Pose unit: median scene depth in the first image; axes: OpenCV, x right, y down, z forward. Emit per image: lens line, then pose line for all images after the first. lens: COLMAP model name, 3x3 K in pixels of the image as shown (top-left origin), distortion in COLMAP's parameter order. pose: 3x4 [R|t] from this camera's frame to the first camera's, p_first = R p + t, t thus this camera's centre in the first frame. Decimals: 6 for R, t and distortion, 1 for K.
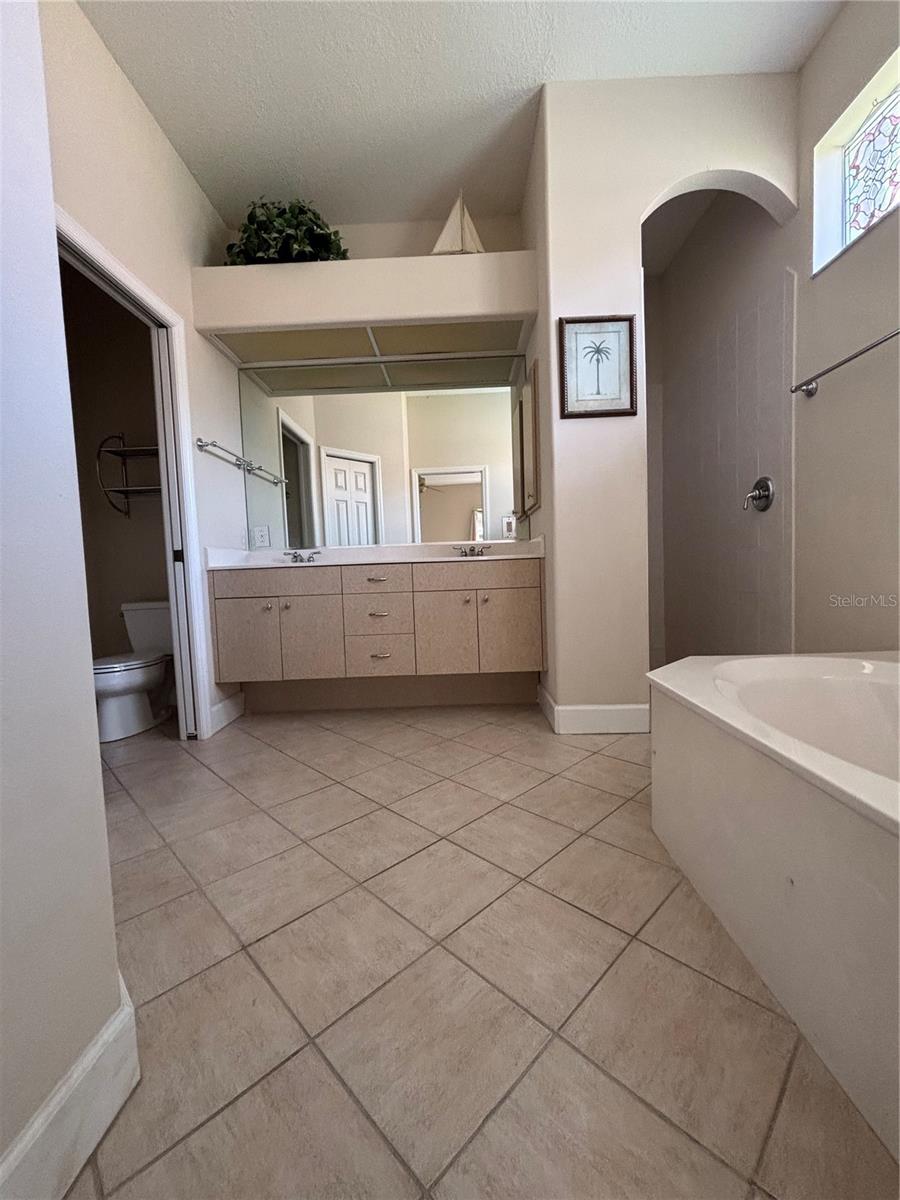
lens RADIAL K [[485.5, 0, 452.9], [0, 485.5, 605.8], [0, 0, 1]] dist [-0.003488, -0.000735]
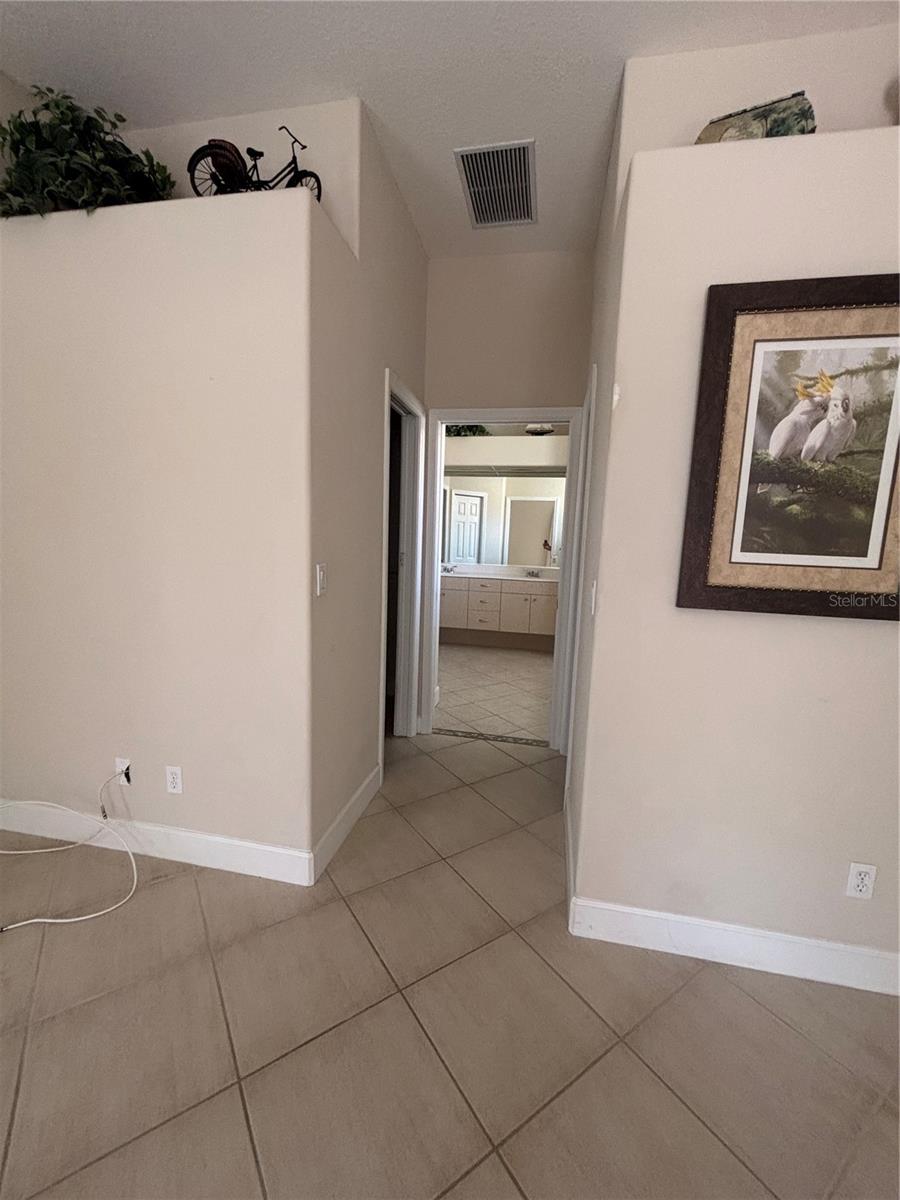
lens RADIAL K [[485.5, 0, 450.9], [0, 485.5, 604.0], [0, 0, 1]] dist [-0.003488, -0.000735]
pose [[0.980885, 0.093532, -0.170633, 0.080870], [-0.082158, 0.993975, 0.072558, -0.134451], [0.176391, -0.057152, 0.982660, -1.333039]]
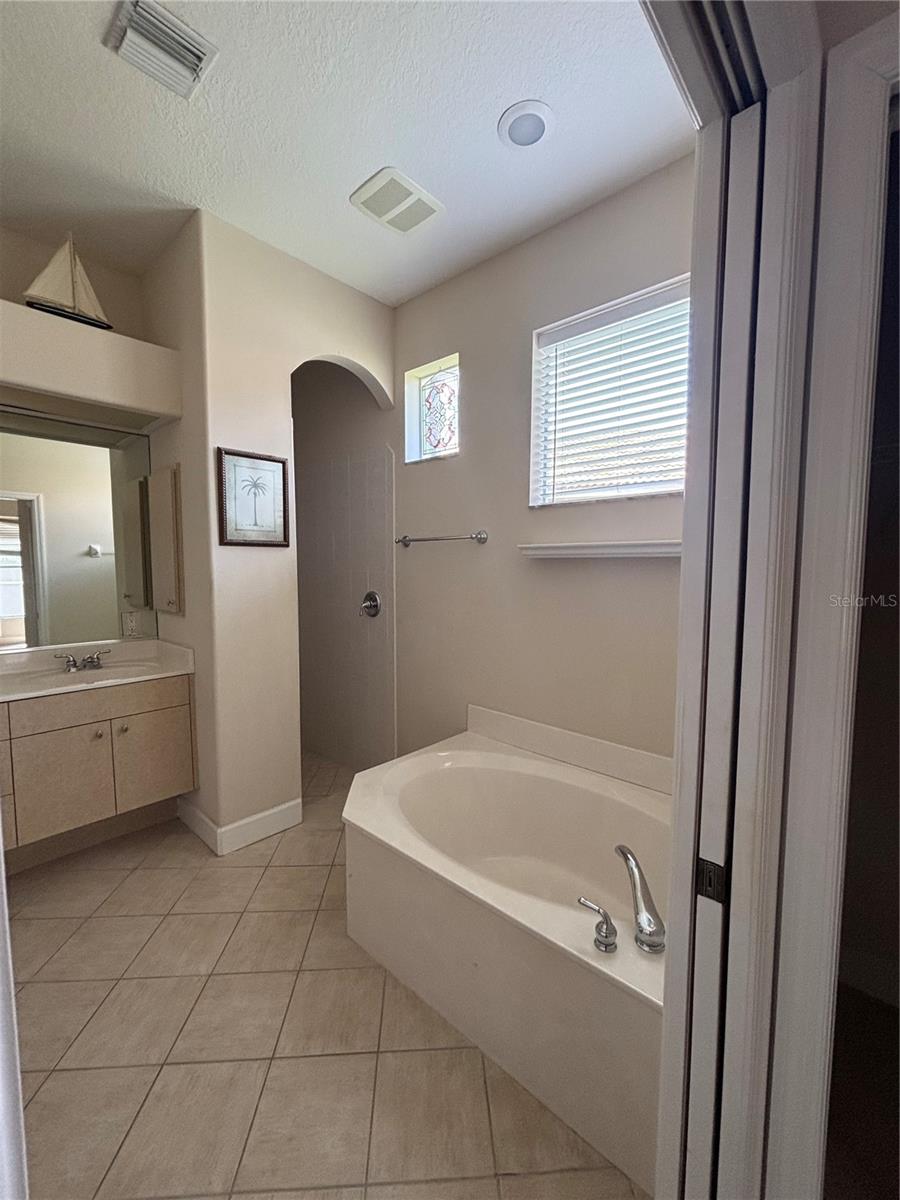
lens RADIAL K [[485.5, 0, 453.6], [0, 485.5, 598.6], [0, 0, 1]] dist [-0.003488, -0.000735]
pose [[0.655870, -0.016803, 0.754687, -0.222796], [0.025812, 0.999667, -0.000174, -0.262594], [-0.754433, 0.019594, 0.656085, -0.025588]]
